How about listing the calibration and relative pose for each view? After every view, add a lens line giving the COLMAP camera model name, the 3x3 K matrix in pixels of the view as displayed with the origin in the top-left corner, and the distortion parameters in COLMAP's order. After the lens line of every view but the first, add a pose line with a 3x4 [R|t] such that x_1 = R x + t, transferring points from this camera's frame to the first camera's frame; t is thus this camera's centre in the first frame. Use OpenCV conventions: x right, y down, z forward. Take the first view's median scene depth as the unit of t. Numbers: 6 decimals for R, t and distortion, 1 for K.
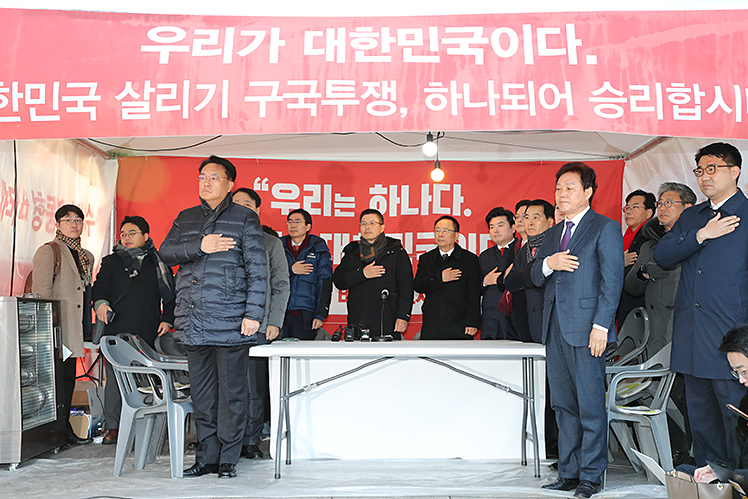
lens RADIAL K [[1098.2, 0, 374.0], [0, 1098.2, 249.5], [0, 0, 1]] dist [0.241123, -0.027778]
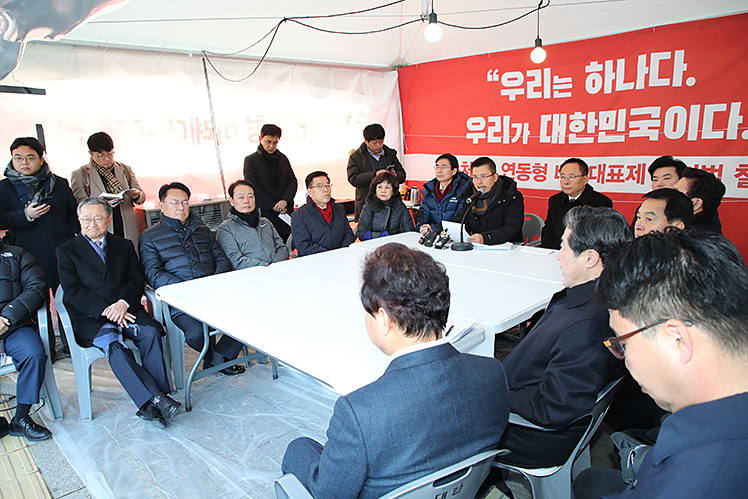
lens RADIAL K [[526.5, 0, 374.2], [0, 526.5, 236.7], [0, 0, 1]] dist [-0.023668, 0.001275]
pose [[0.698684, 0.098435, -0.708626, 0.230484], [0.086036, 0.971741, 0.219814, -0.027678], [0.710238, -0.214548, 0.670471, 0.531744]]
